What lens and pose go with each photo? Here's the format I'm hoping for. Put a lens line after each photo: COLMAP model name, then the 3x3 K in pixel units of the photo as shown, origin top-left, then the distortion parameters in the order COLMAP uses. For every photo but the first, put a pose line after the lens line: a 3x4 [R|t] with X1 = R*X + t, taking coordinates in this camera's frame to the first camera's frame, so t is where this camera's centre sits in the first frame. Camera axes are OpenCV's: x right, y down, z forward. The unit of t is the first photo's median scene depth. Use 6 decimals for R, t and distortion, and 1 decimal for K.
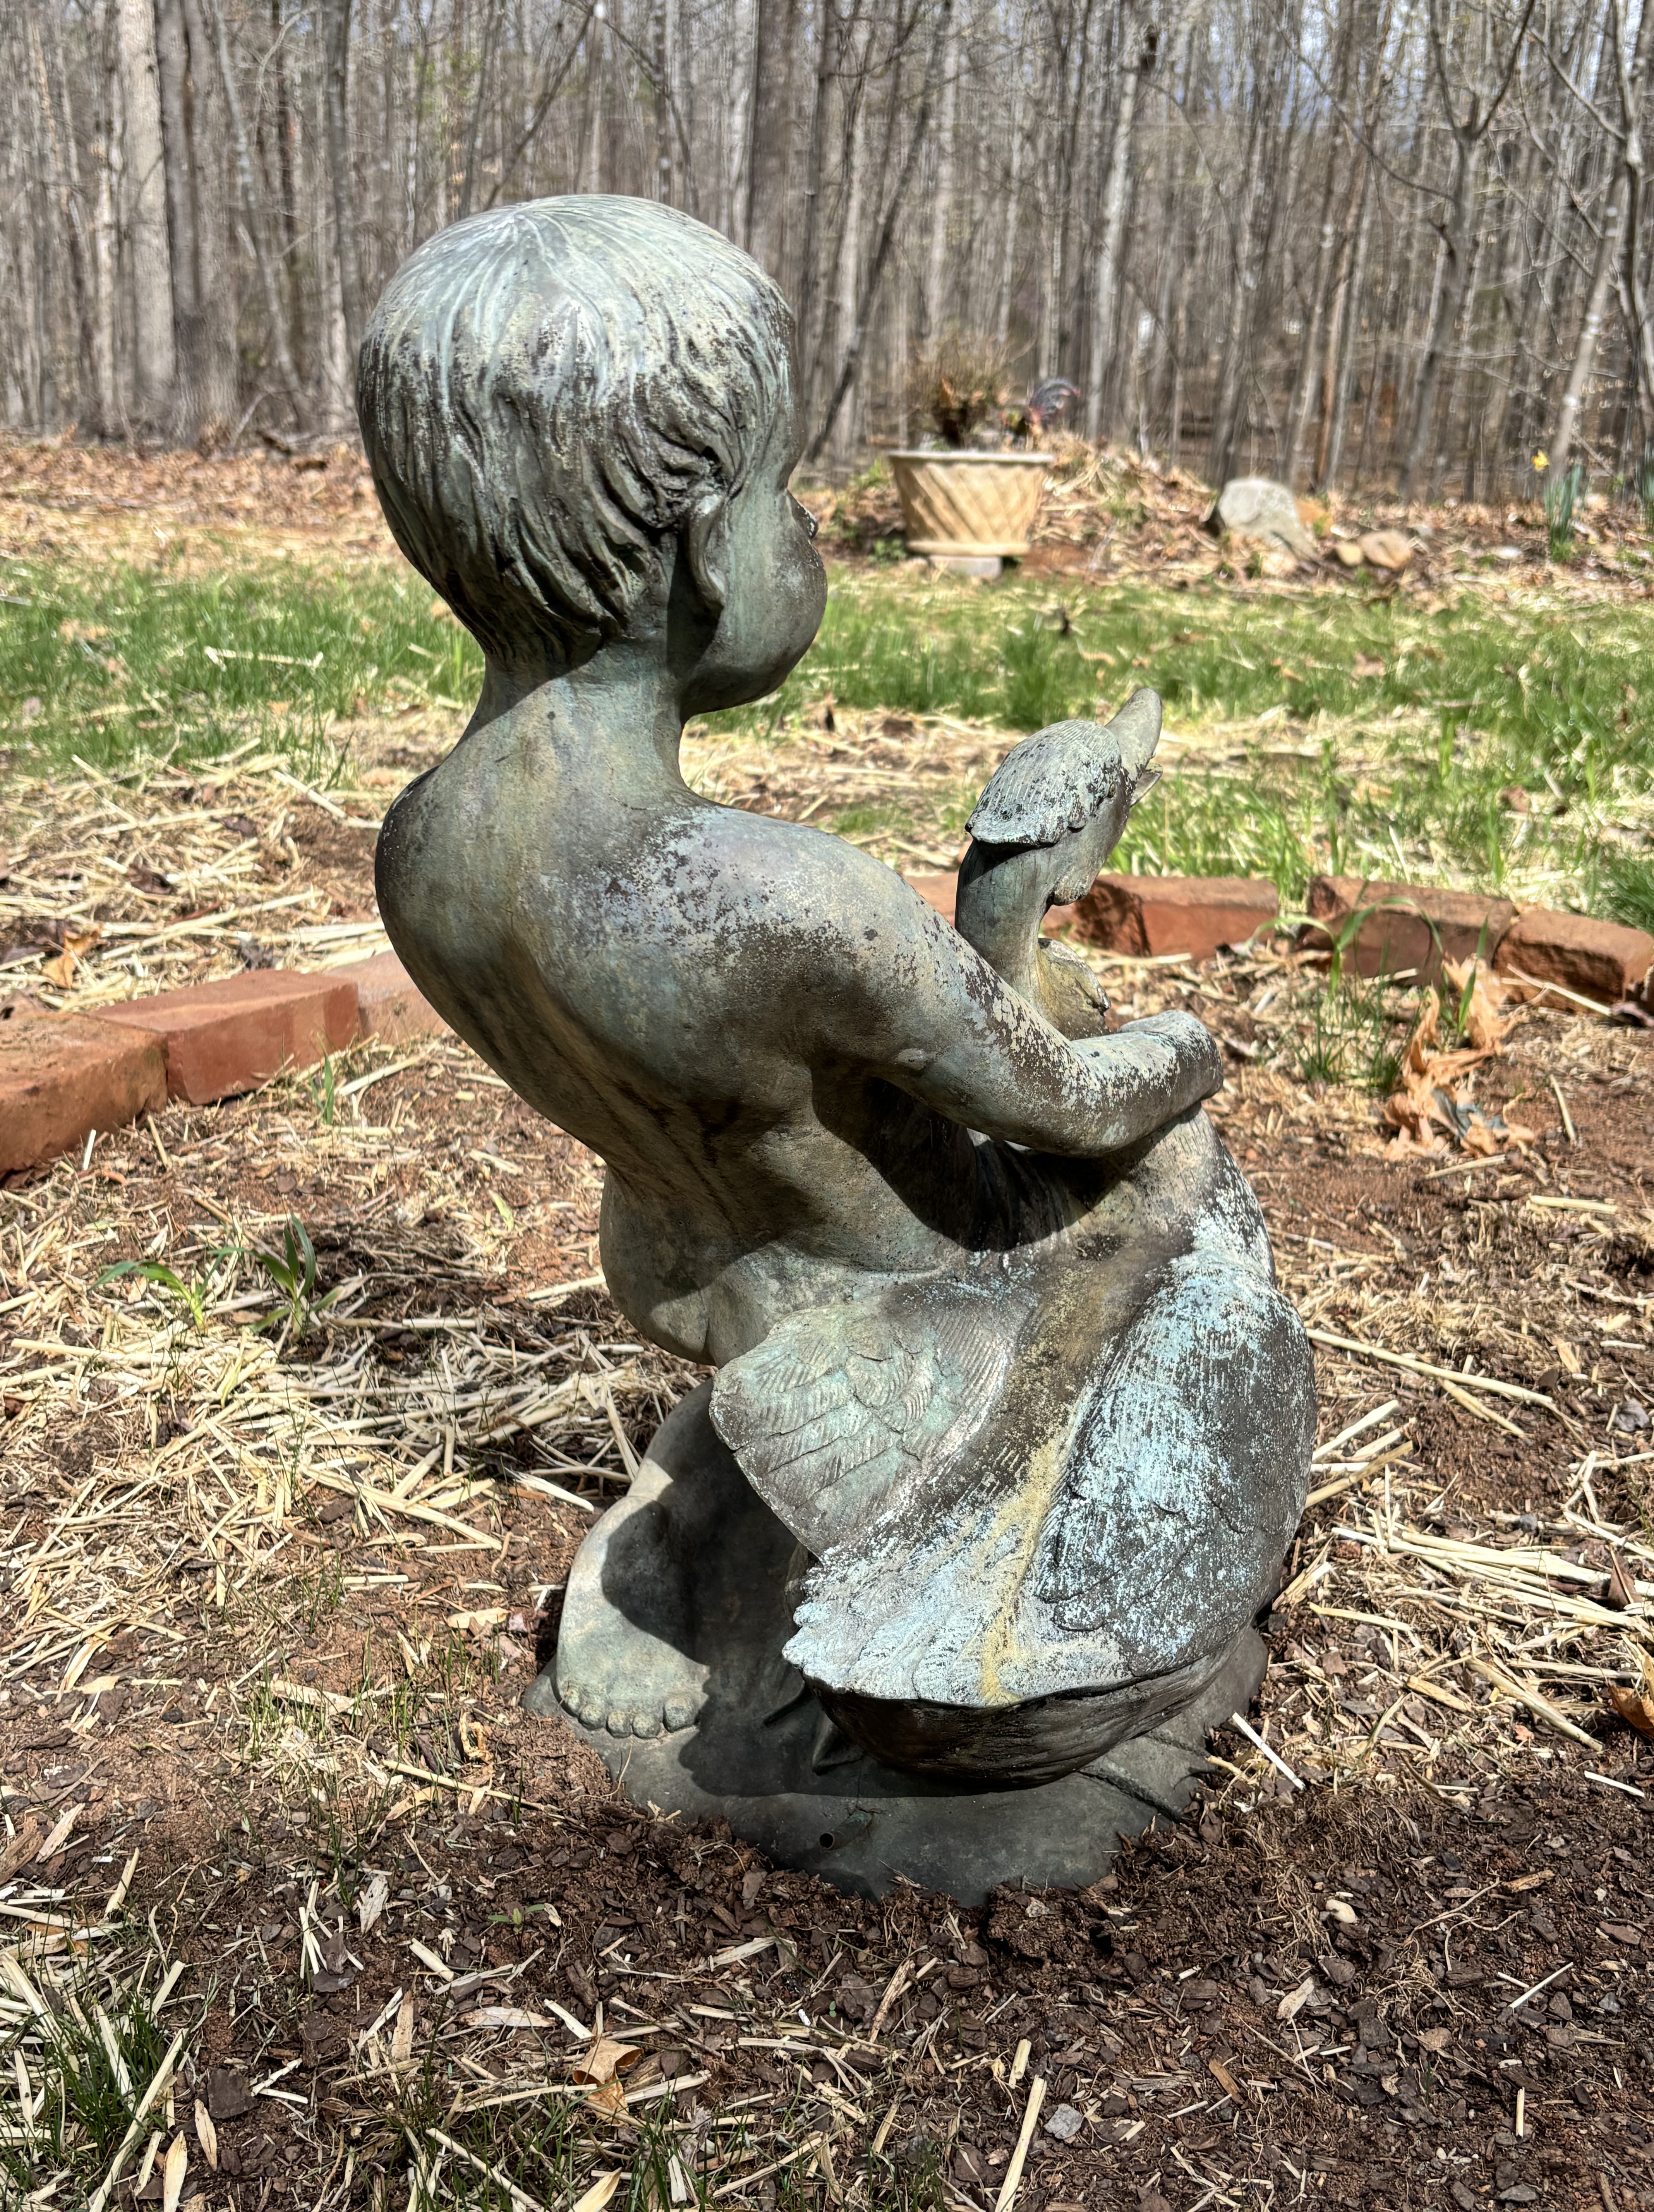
lens RADIAL K [[2197.8, 0, 822.7], [0, 2197.8, 1105.2], [0, 0, 1]] dist [-0.004272, 0.000000]
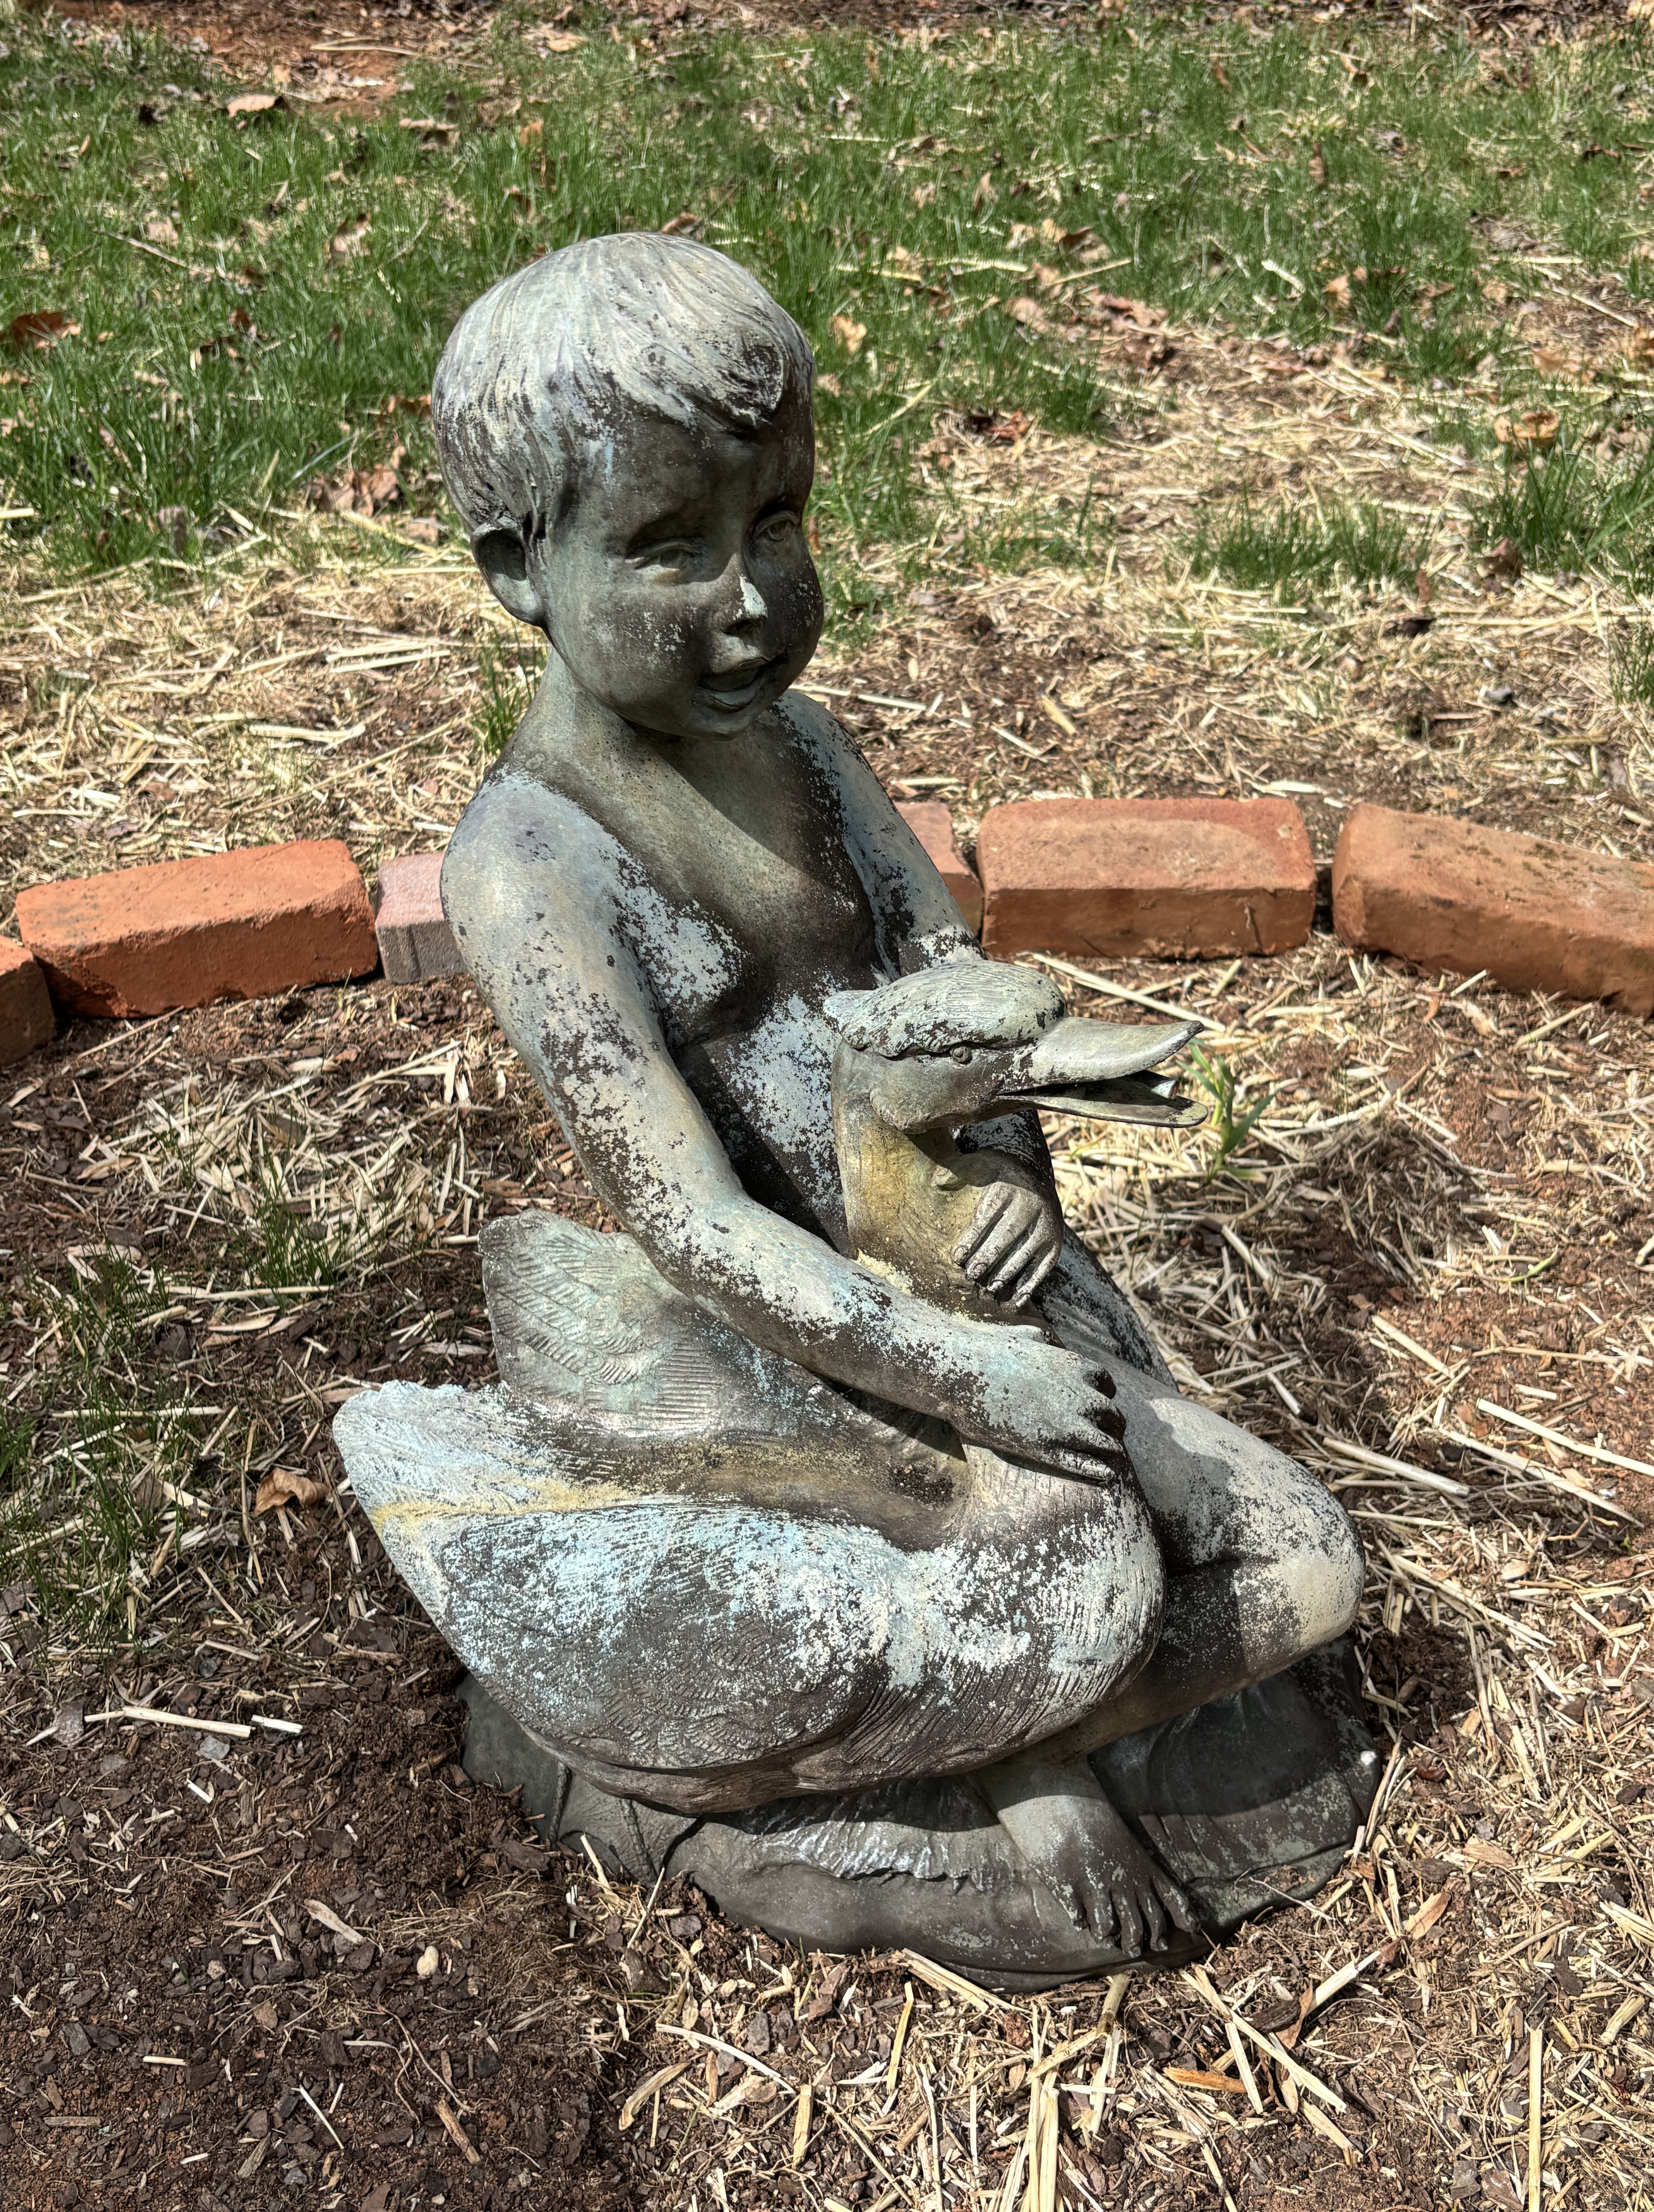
lens RADIAL K [[2197.8, 0, 824.1], [0, 2197.8, 1106.9], [0, 0, 1]] dist [-0.004272, 0.000000]
pose [[0.101896, 0.572019, -0.813886, 0.870183], [-0.402266, 0.771964, 0.492193, -0.548881], [0.909835, 0.277246, 0.308764, 0.714392]]
